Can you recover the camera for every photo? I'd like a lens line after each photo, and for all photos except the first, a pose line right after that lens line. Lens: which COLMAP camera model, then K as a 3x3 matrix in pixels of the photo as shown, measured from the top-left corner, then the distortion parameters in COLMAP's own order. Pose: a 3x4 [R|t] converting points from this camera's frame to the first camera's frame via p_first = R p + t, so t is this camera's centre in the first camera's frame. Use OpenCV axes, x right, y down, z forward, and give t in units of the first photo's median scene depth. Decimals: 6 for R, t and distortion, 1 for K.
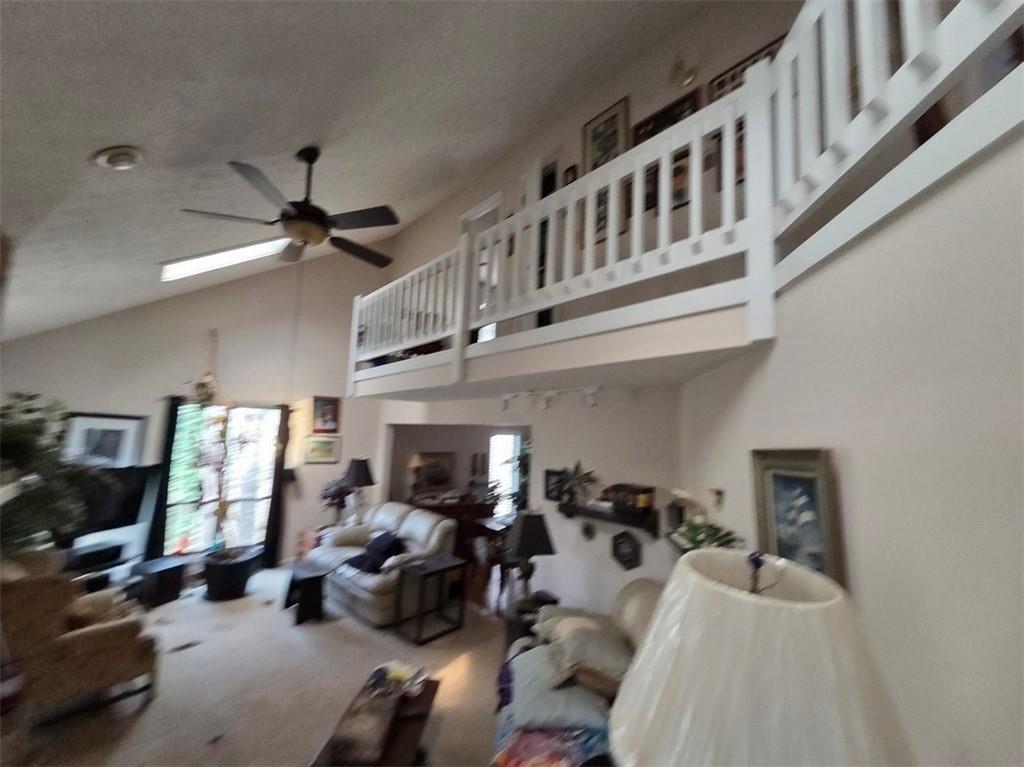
lens RADIAL K [[414.9, 0, 502.6], [0, 414.9, 387.1], [0, 0, 1]] dist [0.001093, -0.000162]
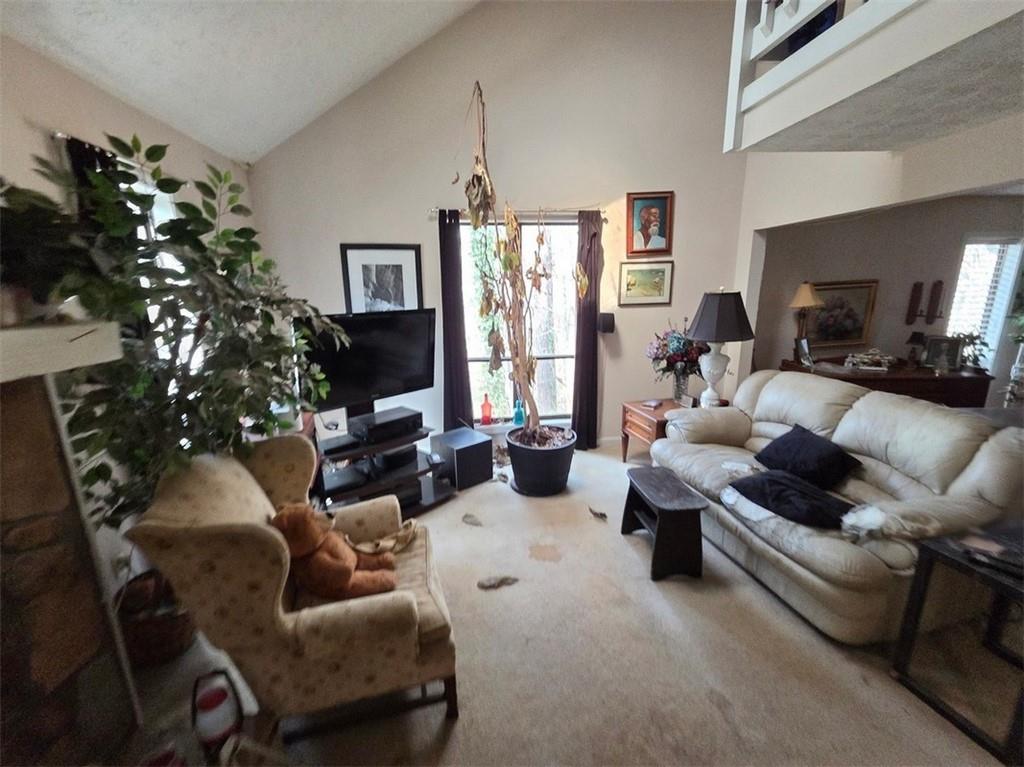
lens RADIAL K [[414.9, 0, 504.4], [0, 414.9, 388.9], [0, 0, 1]] dist [0.001093, -0.000162]
pose [[0.814448, 0.075458, -0.575309, -0.290089], [0.126816, 0.944388, 0.303396, 0.103013], [0.566208, -0.320059, 0.759586, 0.431002]]
